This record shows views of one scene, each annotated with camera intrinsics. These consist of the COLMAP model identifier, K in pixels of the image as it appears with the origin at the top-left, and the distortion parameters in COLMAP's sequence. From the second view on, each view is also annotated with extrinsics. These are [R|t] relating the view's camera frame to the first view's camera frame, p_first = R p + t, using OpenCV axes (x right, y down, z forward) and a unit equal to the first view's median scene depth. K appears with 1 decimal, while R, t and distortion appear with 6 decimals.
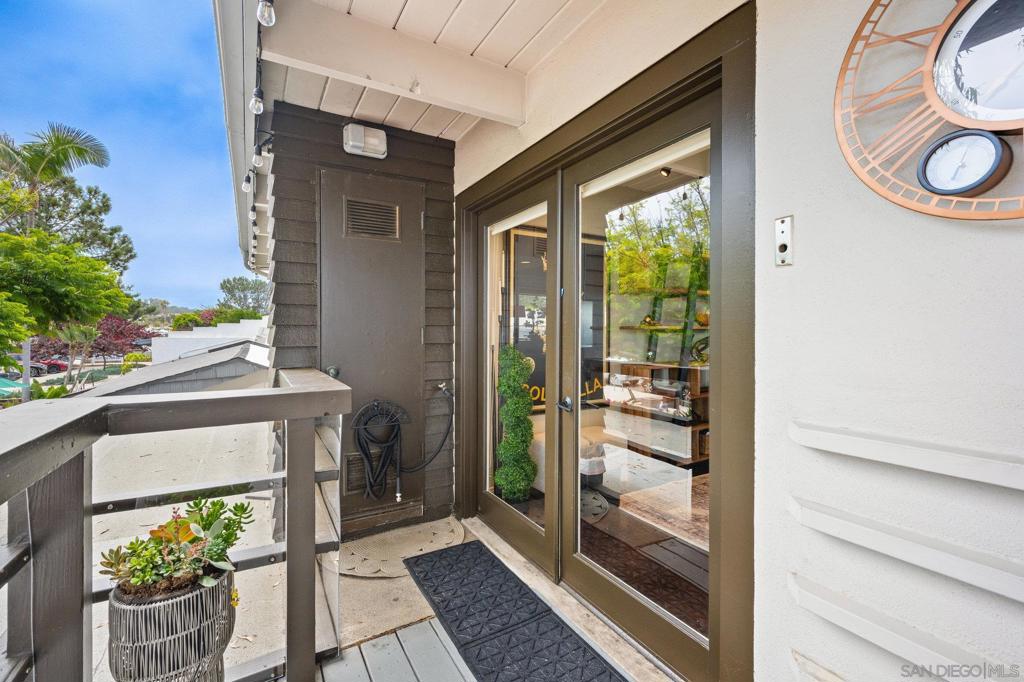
lens RADIAL K [[444.8, 0, 511.3], [0, 444.8, 331.4], [0, 0, 1]] dist [0.000322, -0.000209]
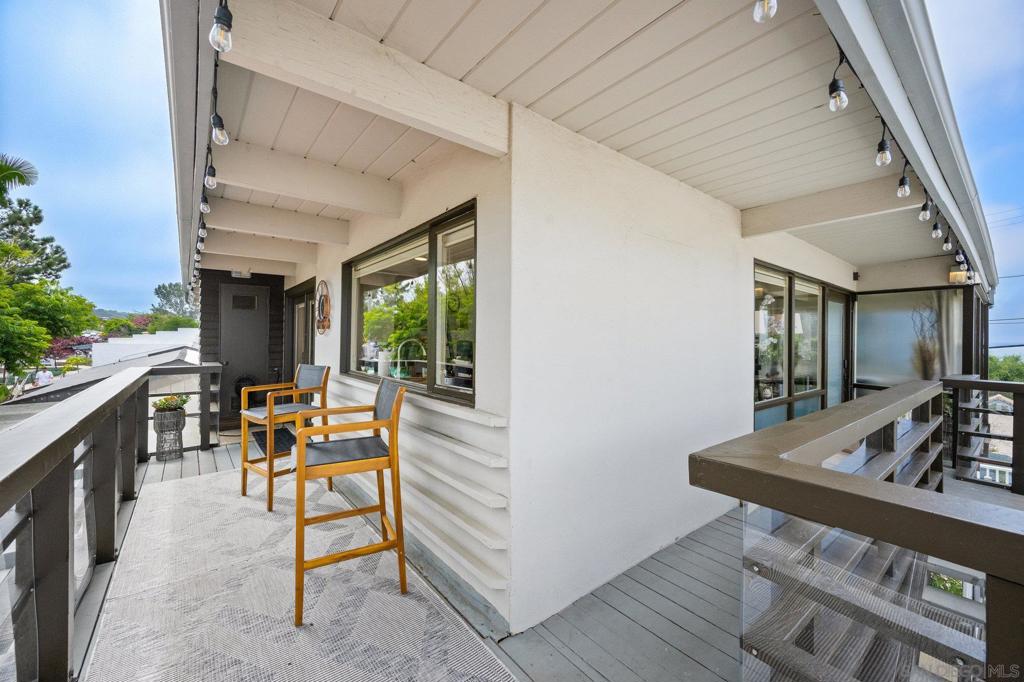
lens RADIAL K [[409.8, 0, 515.3], [0, 409.8, 330.0], [0, 0, 1]] dist [0.000515, 0.000486]
pose [[0.989386, 0.007540, 0.145114, 0.073783], [-0.005285, 0.999859, -0.015923, -0.005624], [-0.145214, 0.014987, 0.989287, -0.128918]]
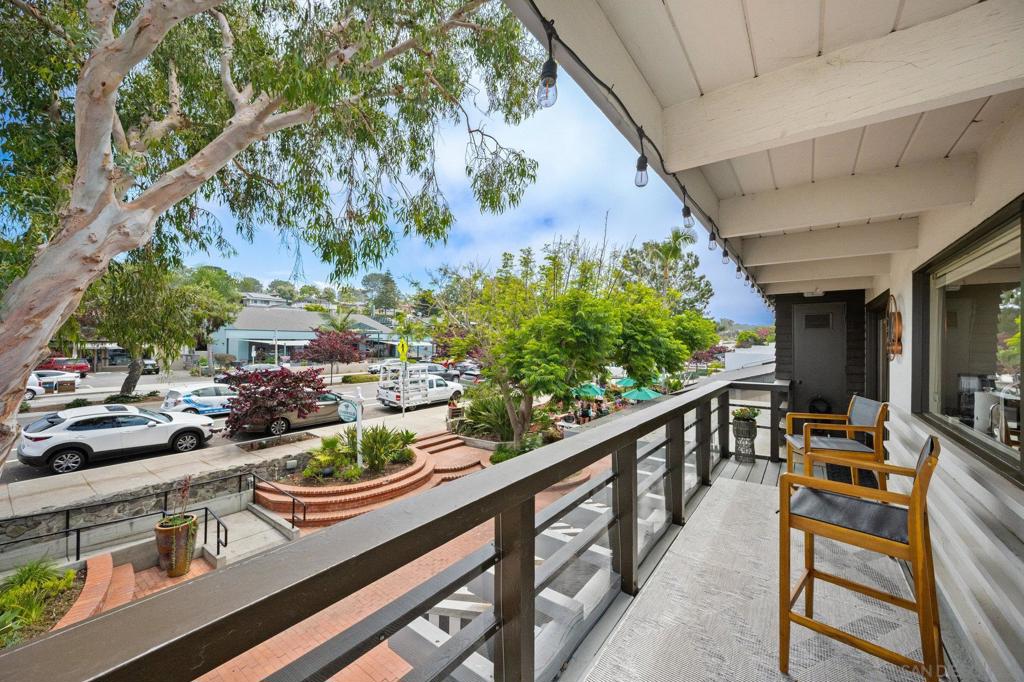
lens RADIAL K [[402.9, 0, 508.7], [0, 402.9, 339.7], [0, 0, 1]] dist [0.000053, 0.000045]
pose [[0.394537, -0.006530, -0.918857, 0.090872], [-0.001303, 0.999970, -0.007665, -0.011200], [0.918879, 0.004222, 0.394517, -0.123969]]
